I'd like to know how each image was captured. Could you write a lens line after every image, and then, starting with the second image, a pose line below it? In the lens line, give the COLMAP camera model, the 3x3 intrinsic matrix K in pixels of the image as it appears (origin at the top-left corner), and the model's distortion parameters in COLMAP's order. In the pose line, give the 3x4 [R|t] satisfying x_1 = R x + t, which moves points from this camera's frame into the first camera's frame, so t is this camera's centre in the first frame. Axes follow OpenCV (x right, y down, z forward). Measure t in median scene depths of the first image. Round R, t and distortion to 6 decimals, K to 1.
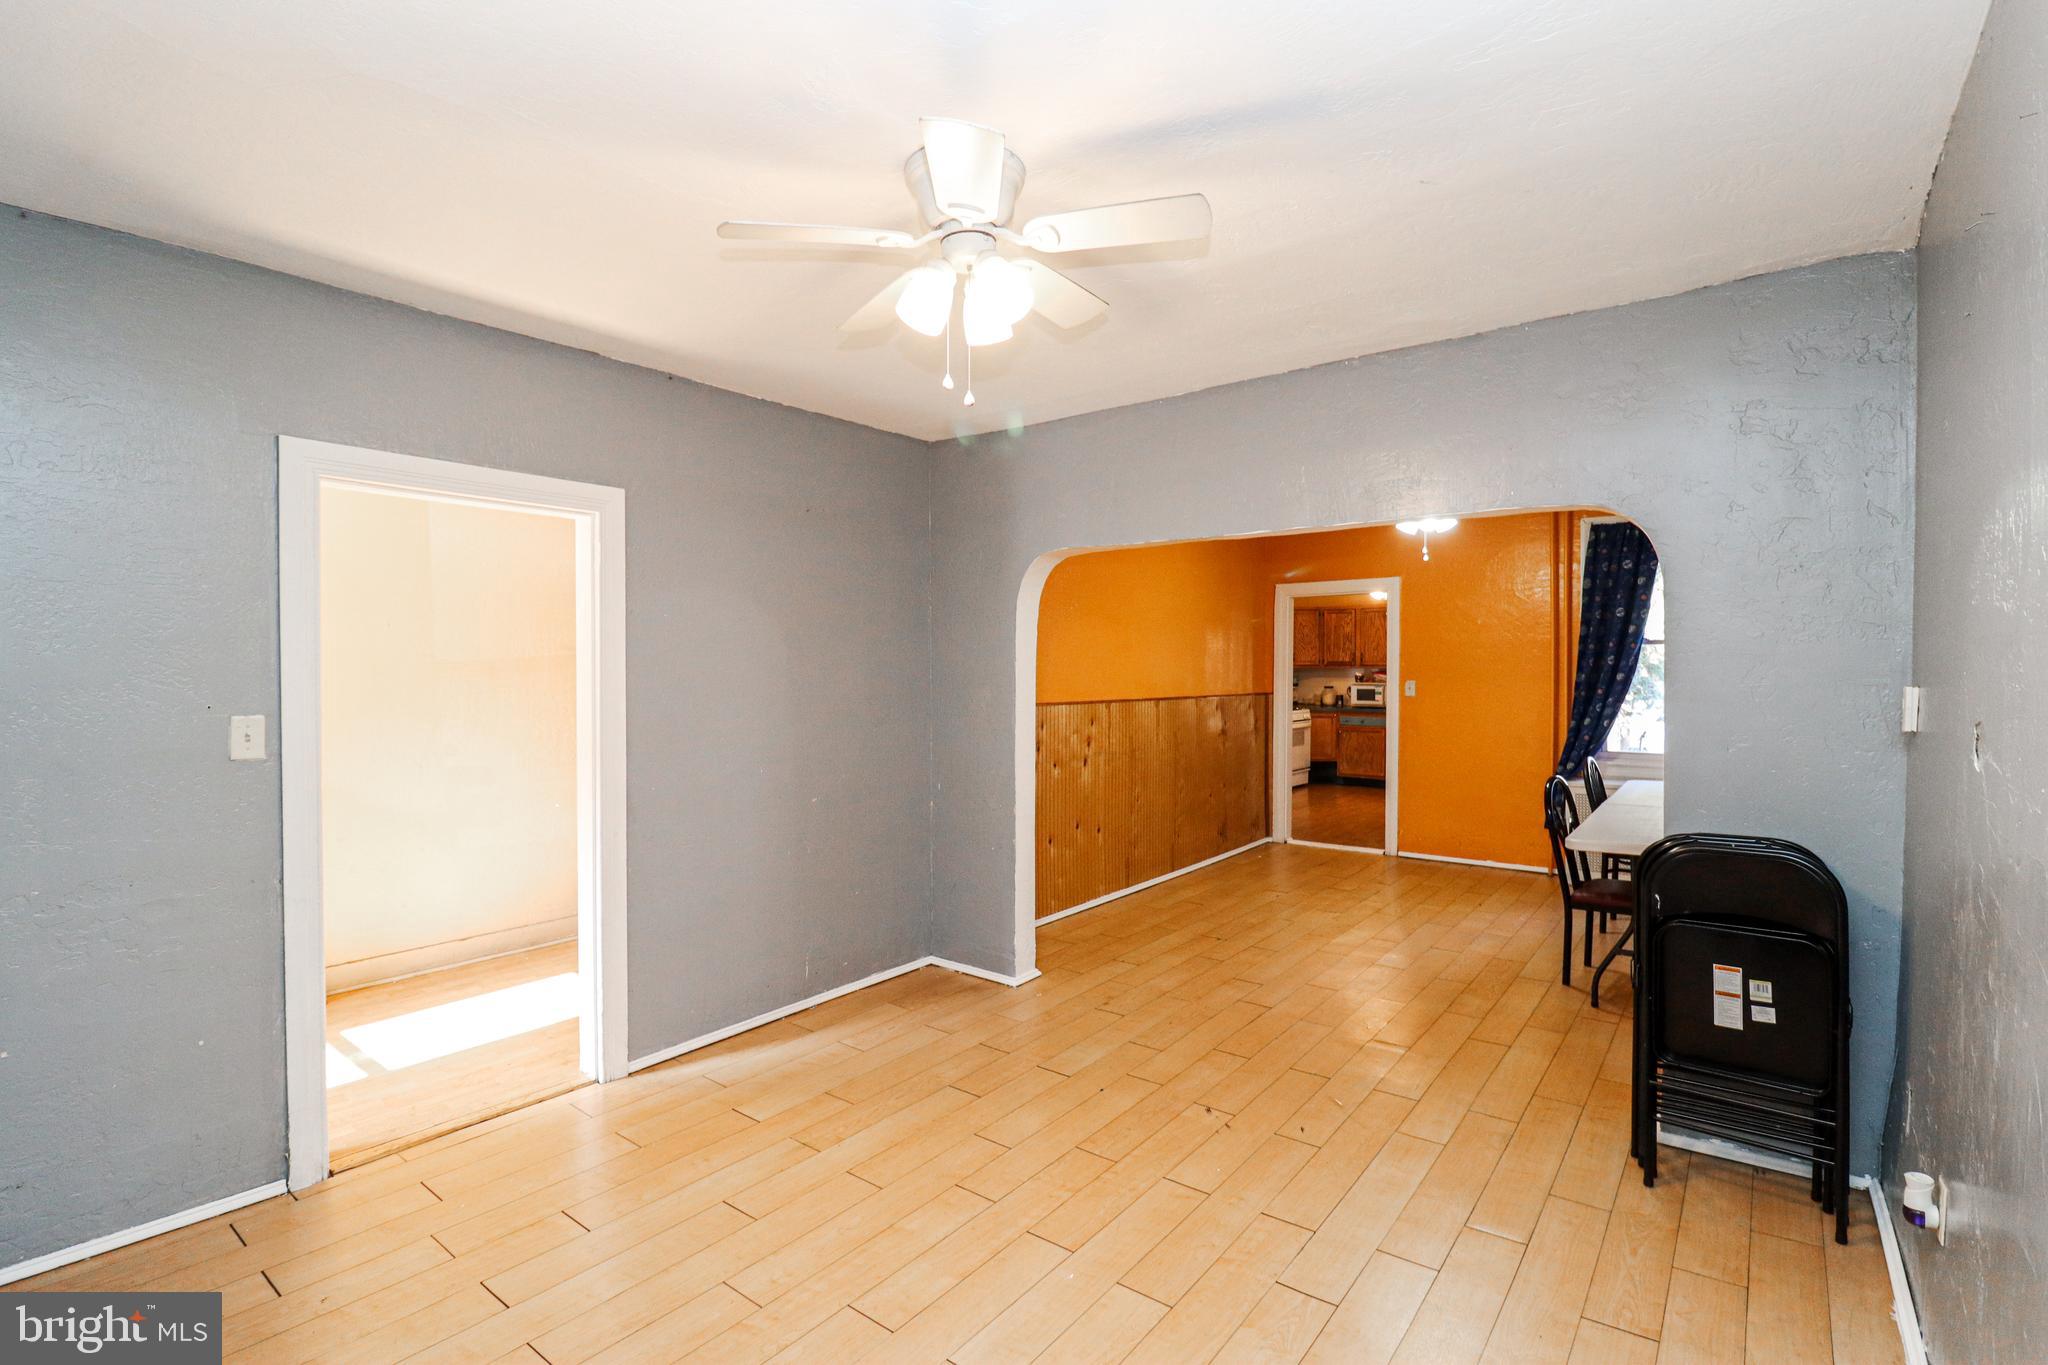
lens RADIAL K [[942.9, 0, 1043.4], [0, 942.9, 678.1], [0, 0, 1]] dist [0.001848, -0.016198]
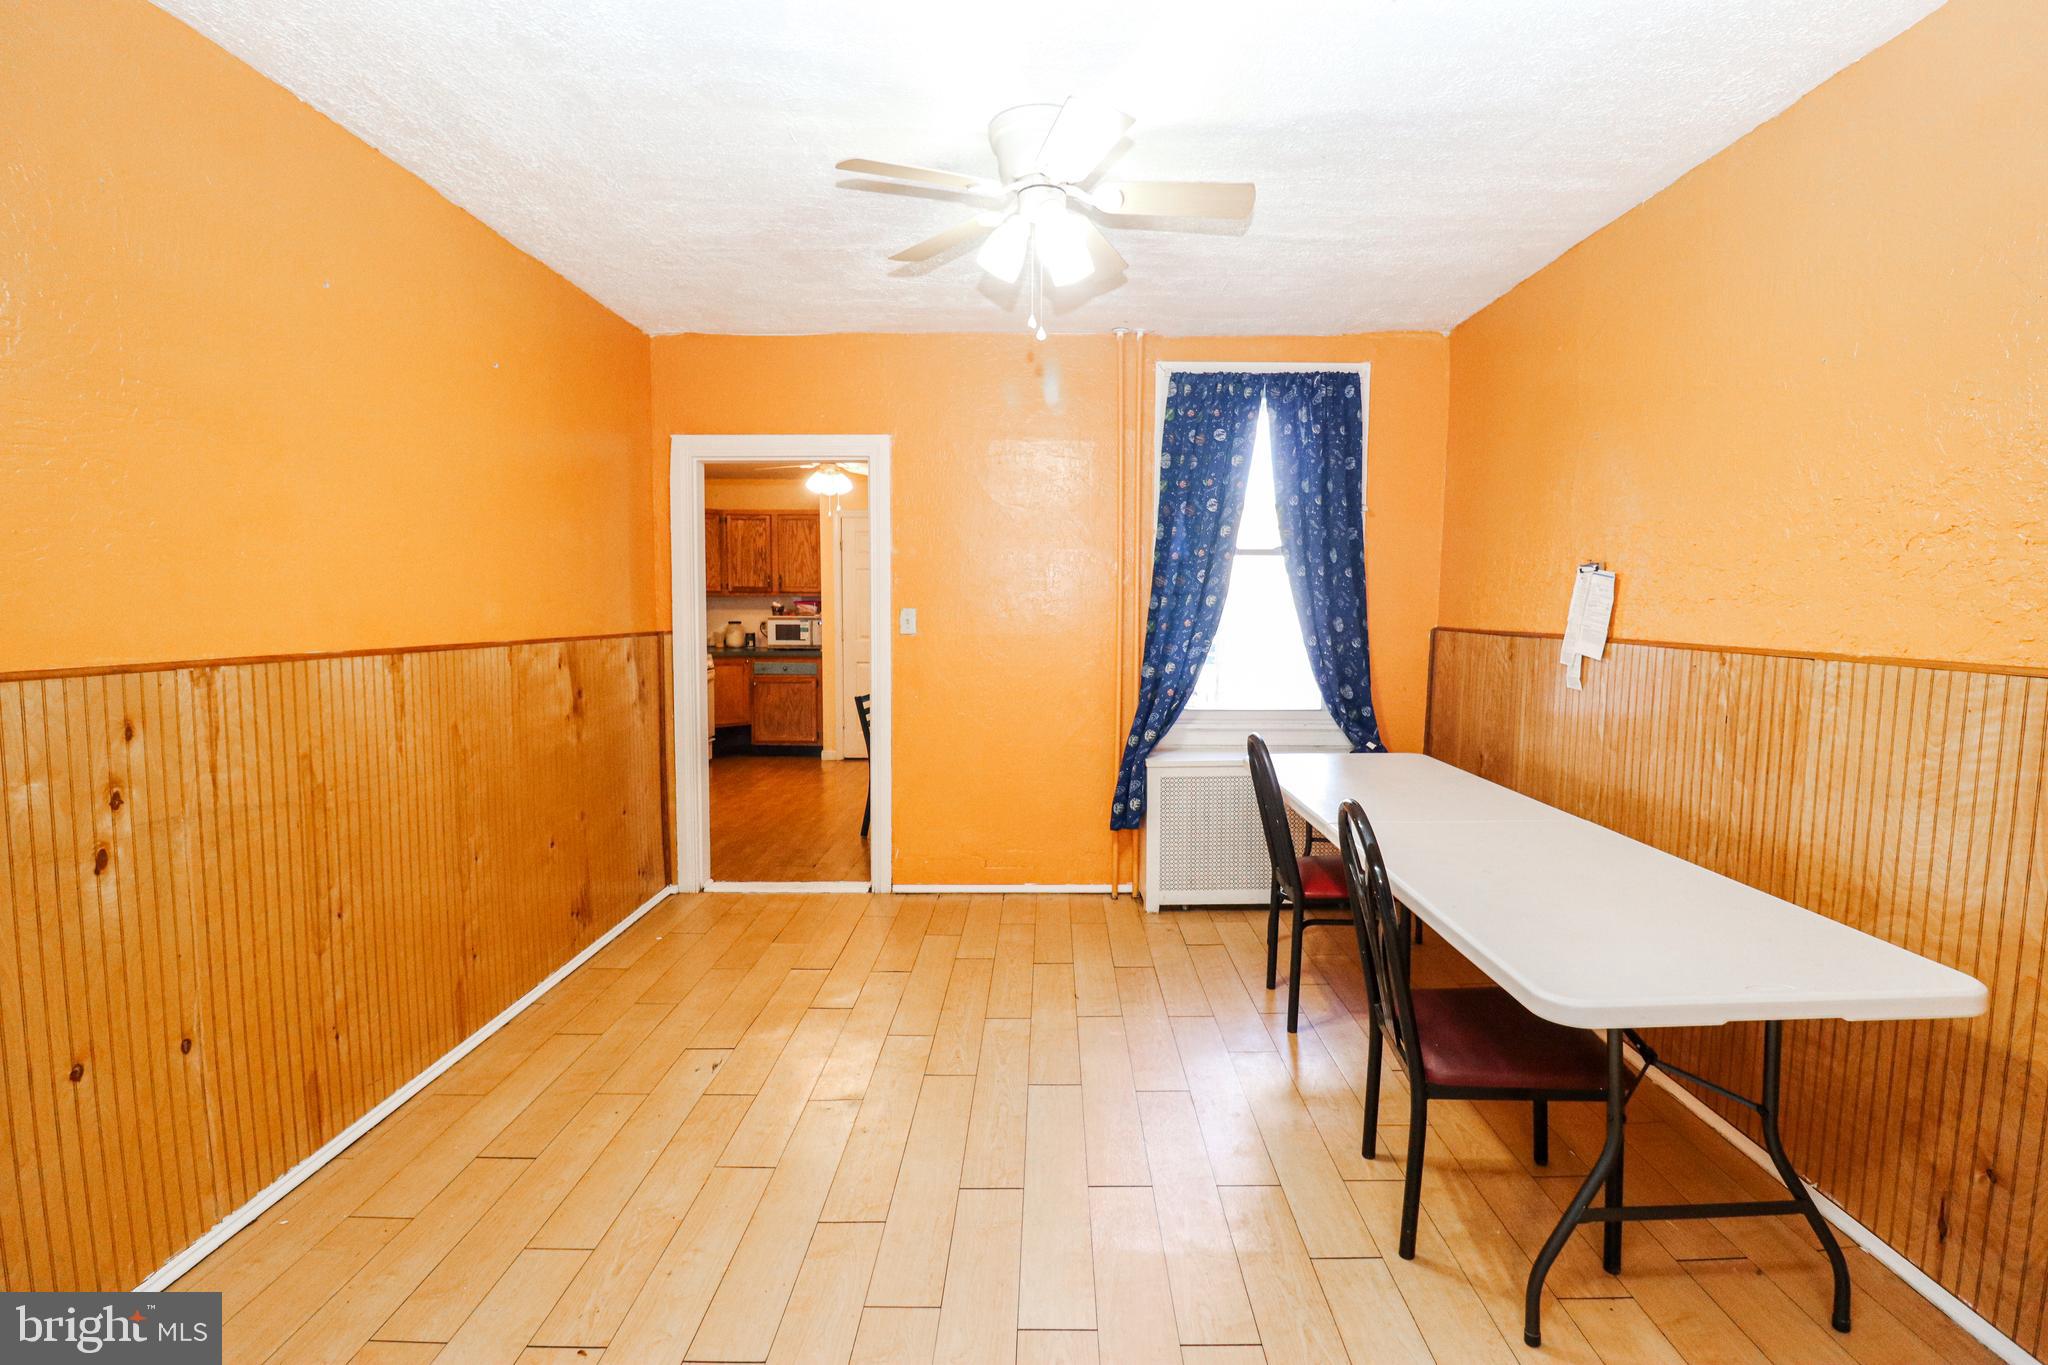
lens RADIAL K [[942.9, 0, 1043.4], [0, 942.9, 678.1], [0, 0, 1]] dist [0.001848, -0.016198]
pose [[0.798387, -0.043356, 0.600582, 0.103045], [0.003274, 0.997702, 0.067673, 0.007501], [-0.602136, -0.052063, 0.796694, 0.523404]]
